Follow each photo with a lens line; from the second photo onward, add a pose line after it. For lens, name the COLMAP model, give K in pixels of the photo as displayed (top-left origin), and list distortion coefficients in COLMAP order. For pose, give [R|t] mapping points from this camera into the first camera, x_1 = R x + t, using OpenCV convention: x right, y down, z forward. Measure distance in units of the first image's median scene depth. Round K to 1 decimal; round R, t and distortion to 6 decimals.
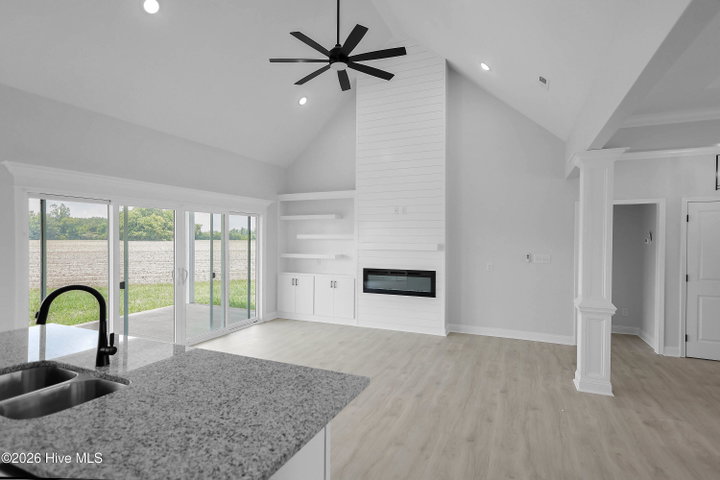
lens RADIAL K [[355.7, 0, 360.0], [0, 355.7, 240.0], [0, 0, 1]] dist [-0.001565, -0.000198]
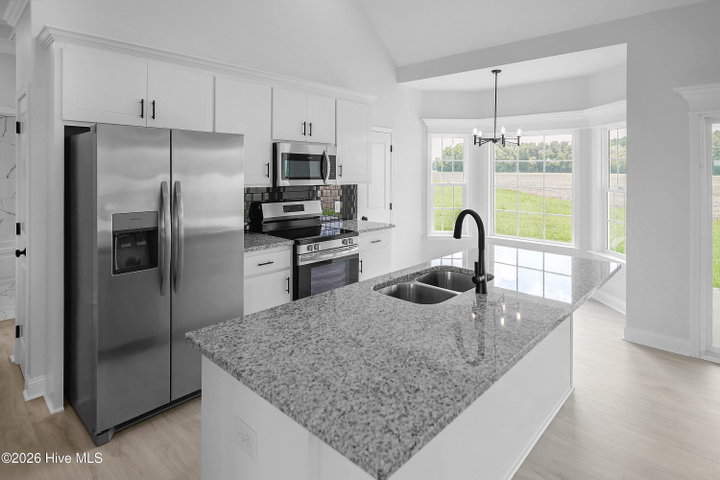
lens RADIAL K [[355.7, 0, 360.0], [0, 355.7, 240.0], [0, 0, 1]] dist [-0.001565, -0.000198]
pose [[-0.279396, 0.188911, -0.941409, 0.497097], [-0.009067, 0.979892, 0.199324, -0.020429], [0.960133, 0.064226, -0.272065, 1.236689]]
